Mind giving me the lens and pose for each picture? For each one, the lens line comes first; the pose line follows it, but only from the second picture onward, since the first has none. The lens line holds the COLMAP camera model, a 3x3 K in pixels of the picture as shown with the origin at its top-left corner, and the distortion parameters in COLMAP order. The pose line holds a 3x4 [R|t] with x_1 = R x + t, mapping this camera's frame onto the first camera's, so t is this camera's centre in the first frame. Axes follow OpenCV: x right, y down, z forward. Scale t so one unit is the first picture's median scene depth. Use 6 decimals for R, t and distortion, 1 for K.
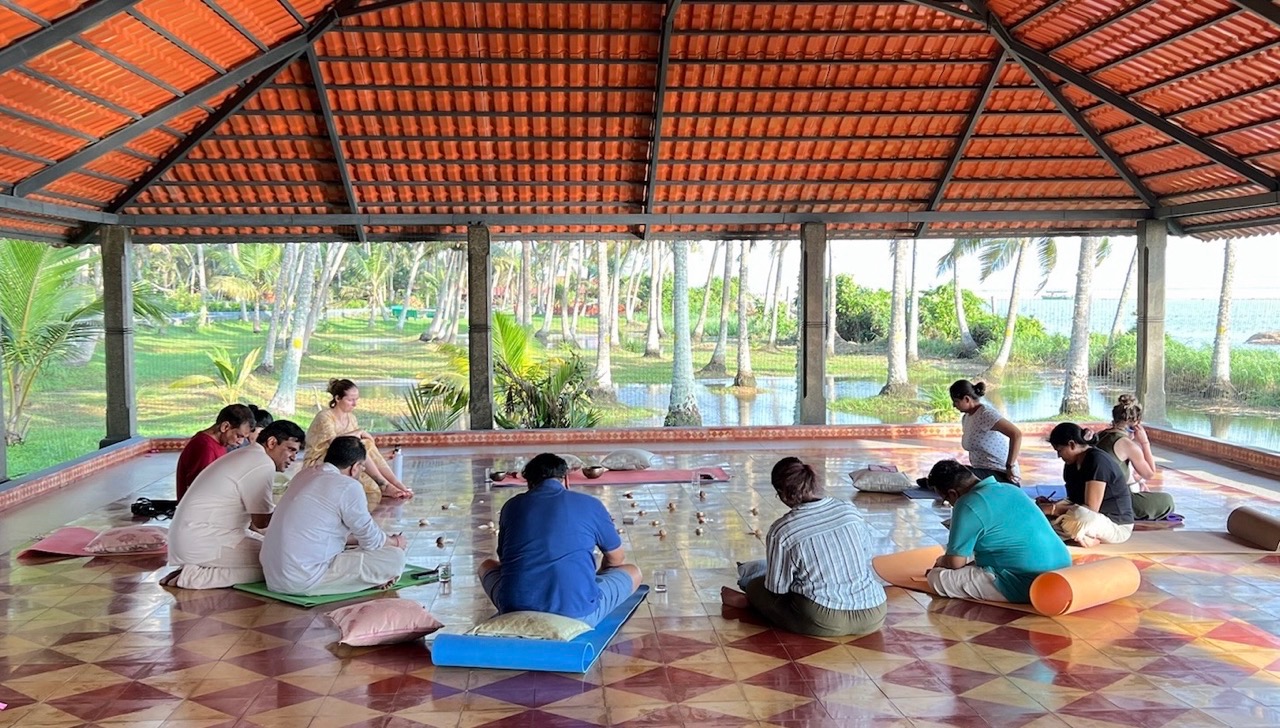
lens RADIAL K [[1177.7, 0, 640.0], [0, 1177.7, 364.0], [0, 0, 1]] dist [-0.002826, -0.006058]
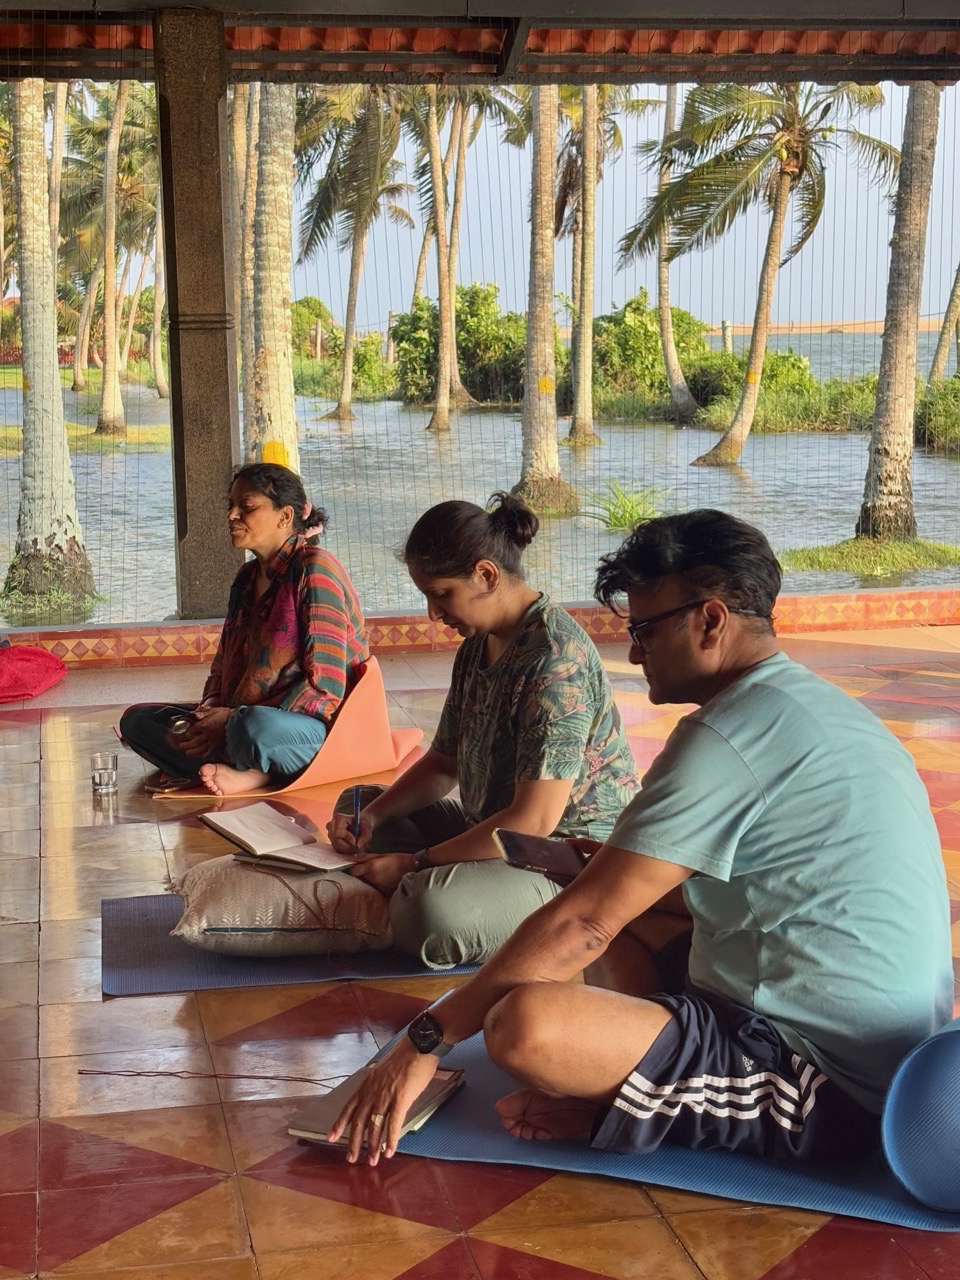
lens RADIAL K [[1953.4, 0, 480.0], [0, 1953.4, 640.0], [0, 0, 1]] dist [-0.042901, -0.081097]
pose [[0.986154, -0.034329, 0.162239, 0.031780], [0.018060, 0.994752, 0.100711, 0.000570], [-0.164845, -0.096387, 0.981599, 0.102460]]
